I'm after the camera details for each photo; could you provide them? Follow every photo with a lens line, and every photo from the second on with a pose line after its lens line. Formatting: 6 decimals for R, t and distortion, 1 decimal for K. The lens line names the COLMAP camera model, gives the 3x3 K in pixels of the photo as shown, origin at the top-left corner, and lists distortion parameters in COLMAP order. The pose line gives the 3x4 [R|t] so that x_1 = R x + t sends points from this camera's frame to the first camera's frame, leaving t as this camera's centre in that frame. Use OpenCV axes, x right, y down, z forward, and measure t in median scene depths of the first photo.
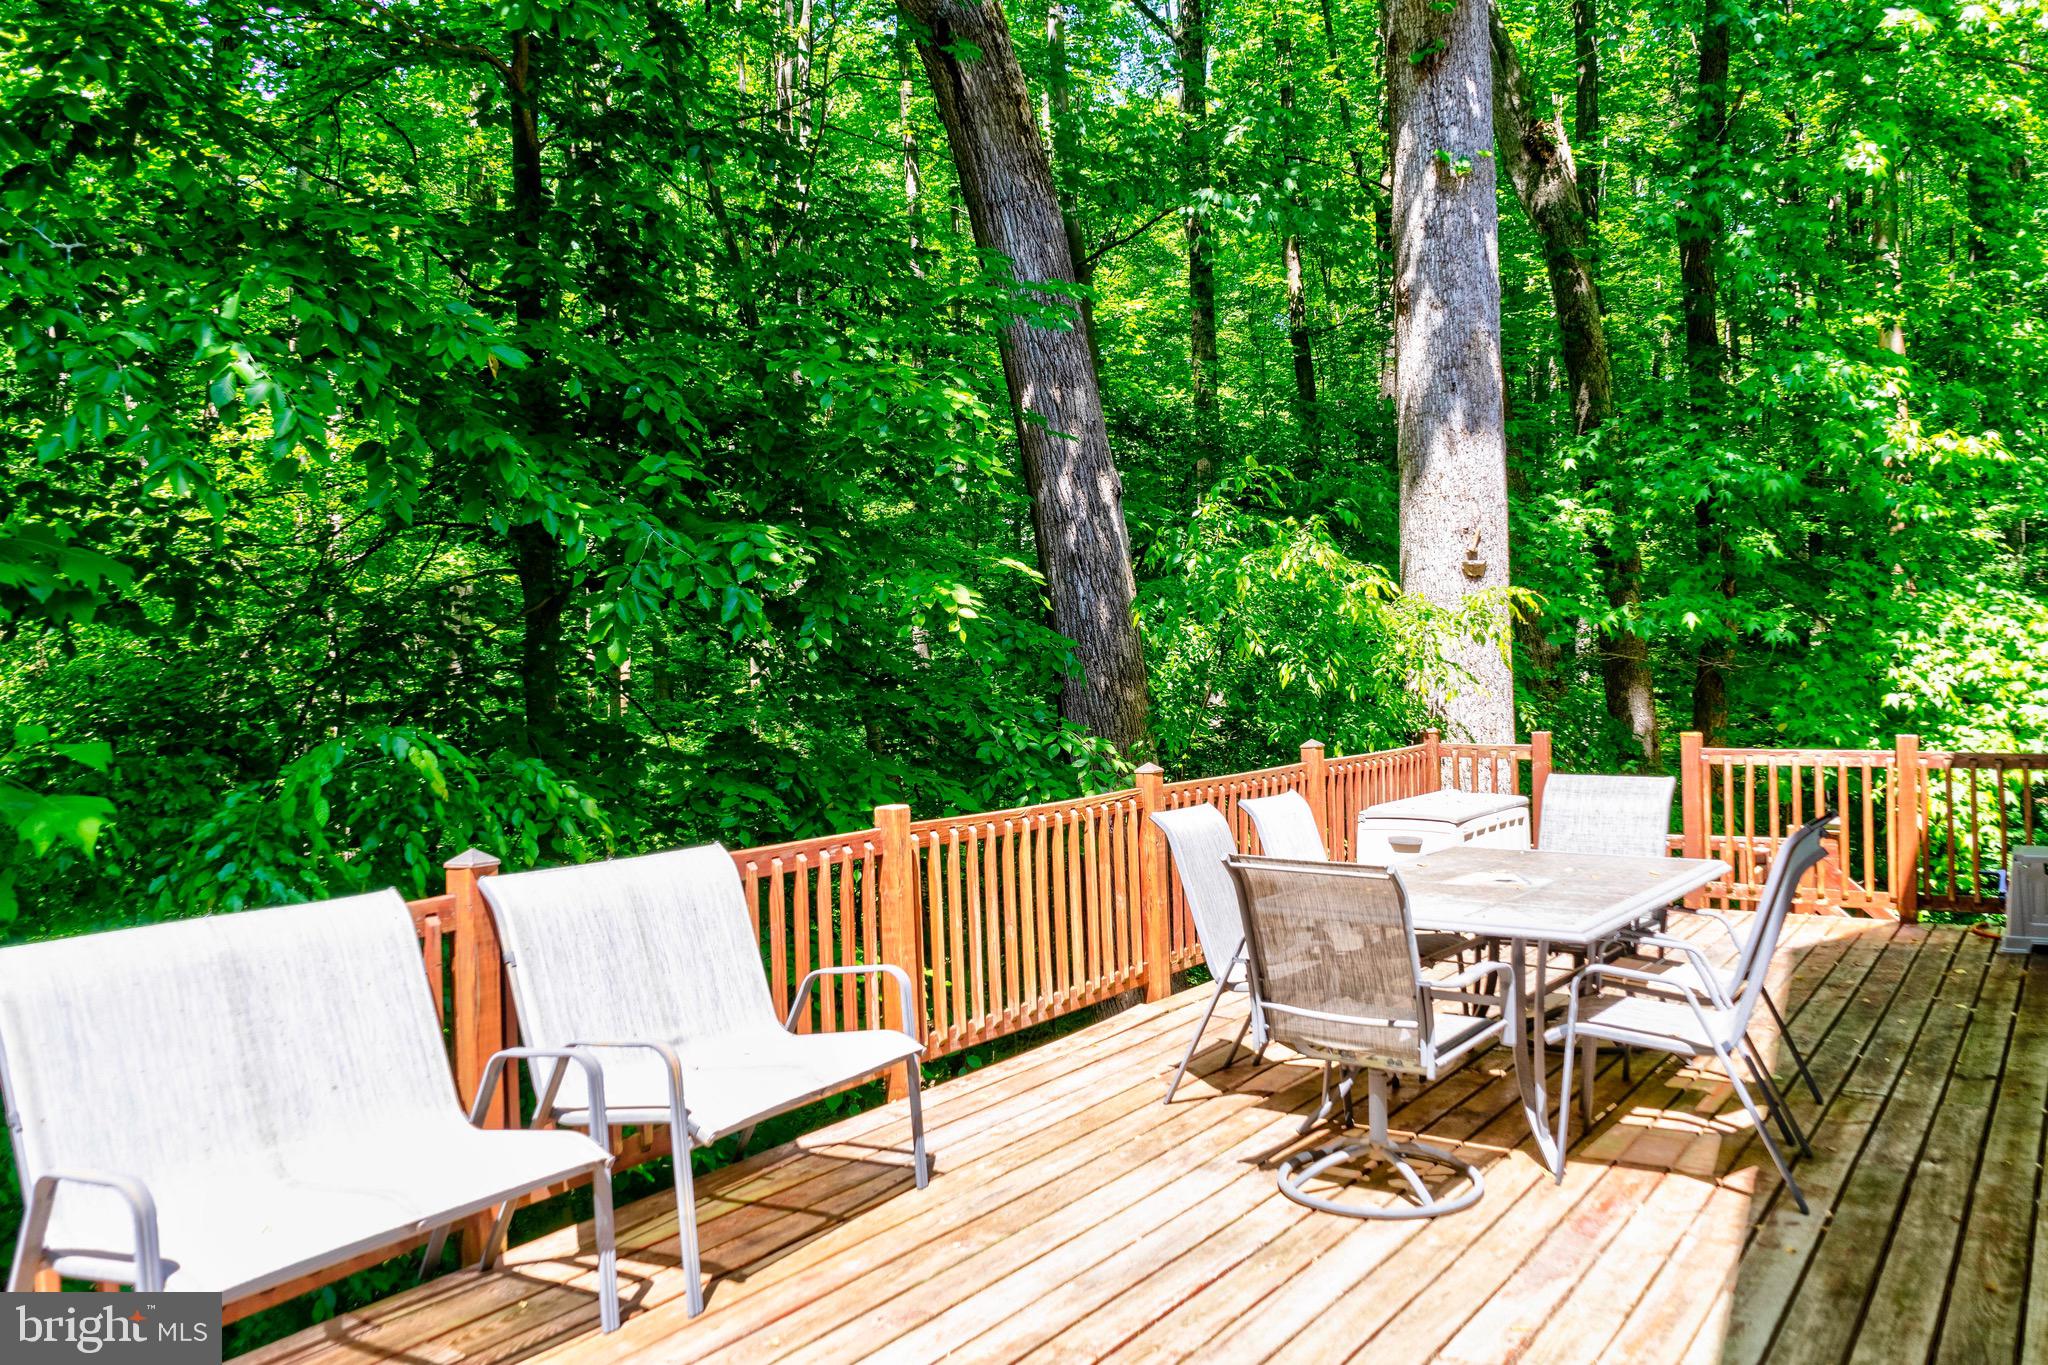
lens RADIAL K [[1651.9, 0, 1024.9], [0, 1651.9, 684.7], [0, 0, 1]] dist [-0.000422, -0.001815]
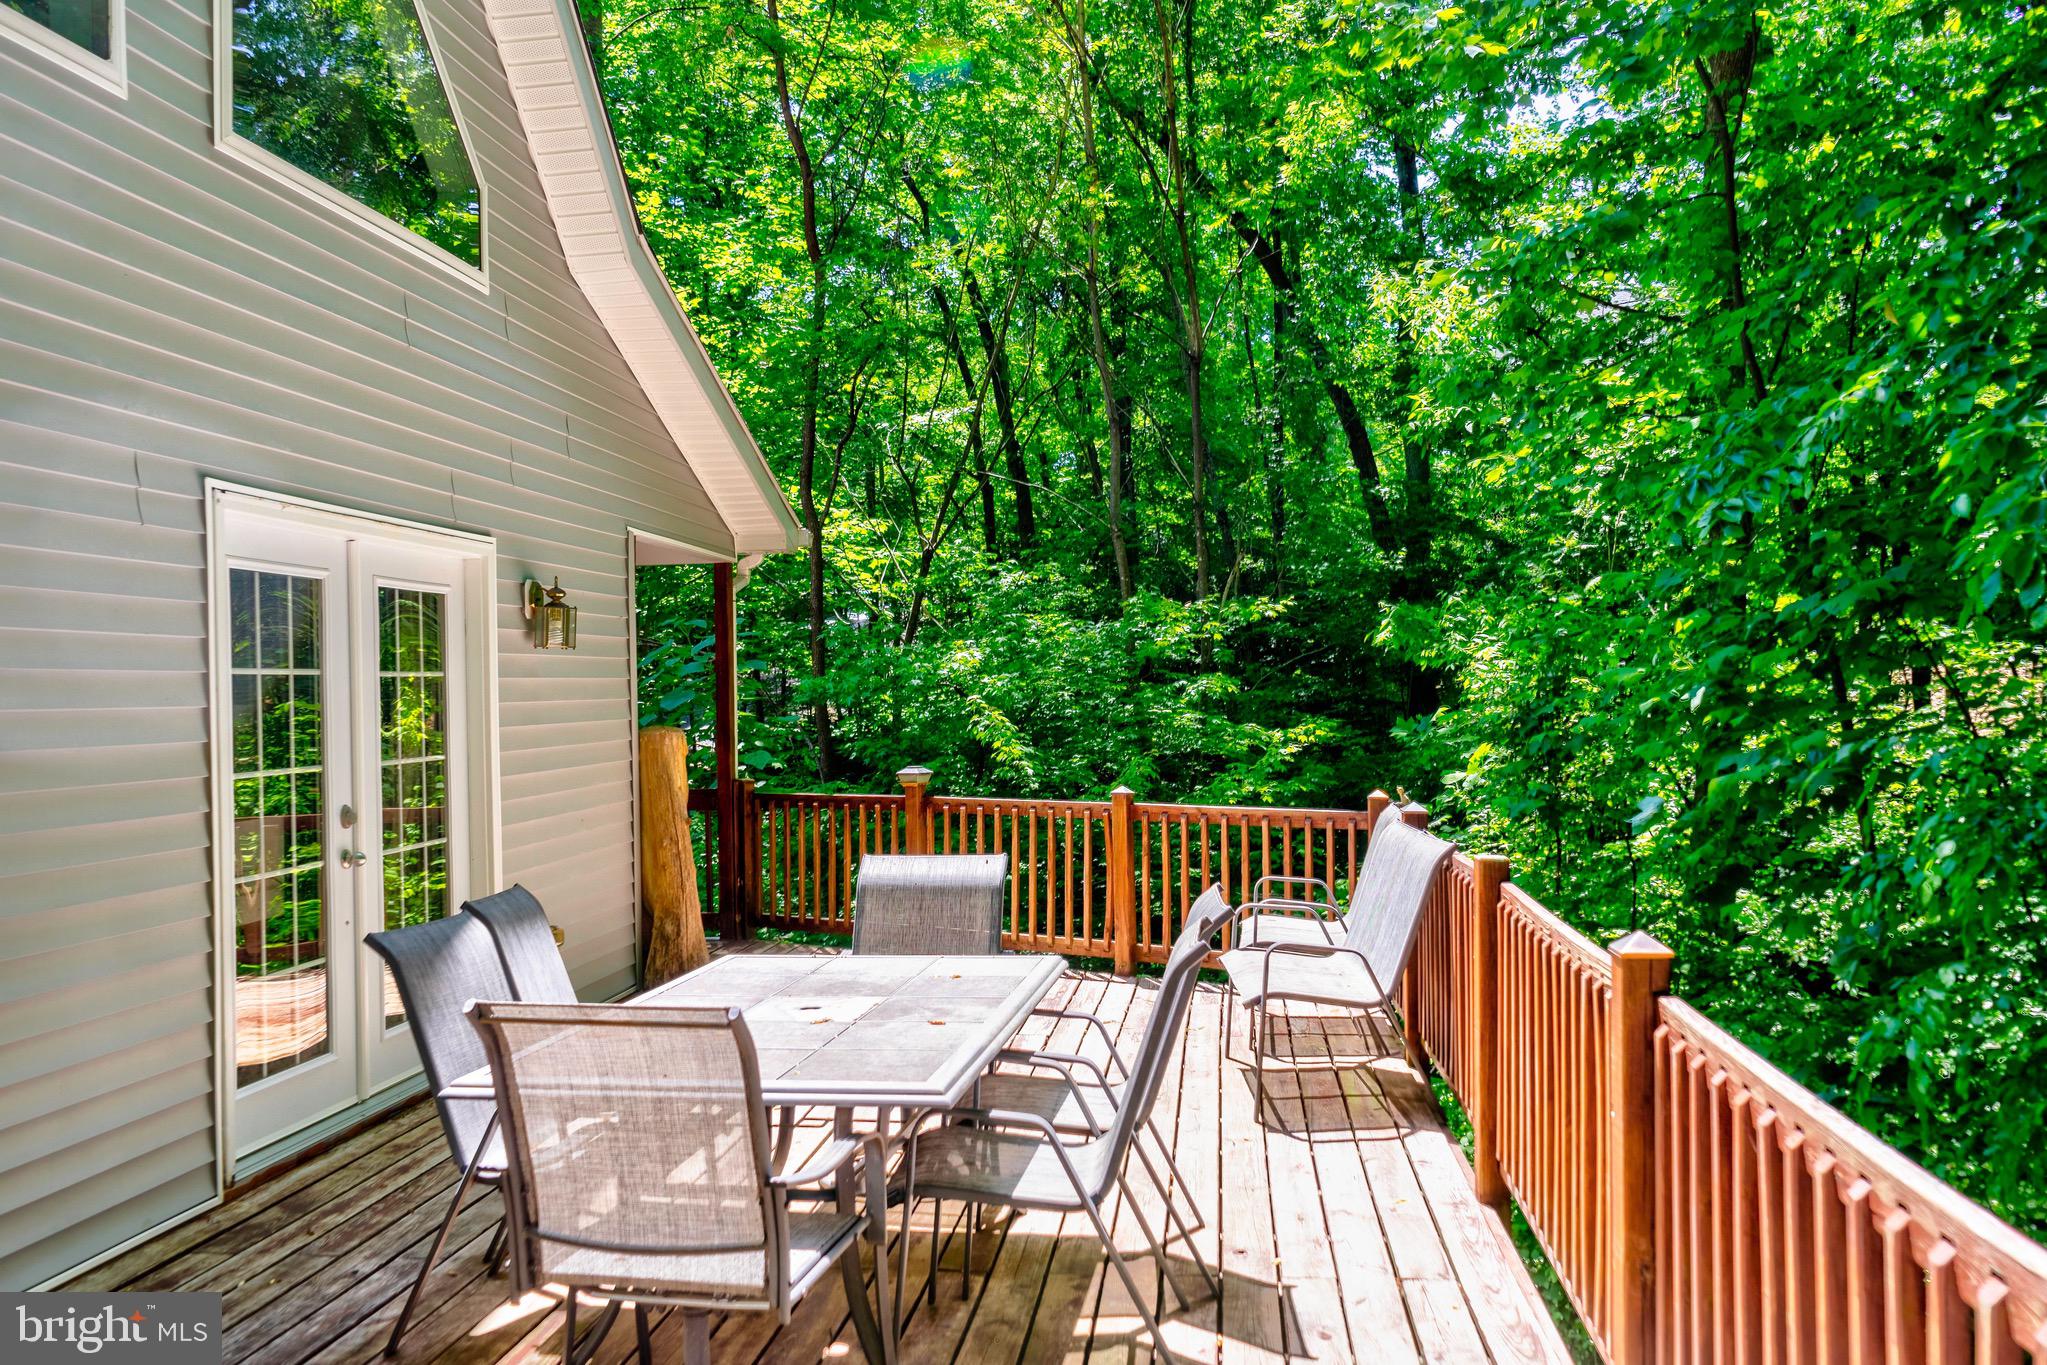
lens RADIAL K [[1651.1, 0, 1022.5], [0, 1651.1, 687.0], [0, 0, 1]] dist [-0.000422, -0.001815]
pose [[-0.894213, 0.030604, -0.446594, 0.595303], [0.025629, 0.999524, 0.017177, -0.039870], [0.446907, 0.003914, -0.894572, 1.907234]]
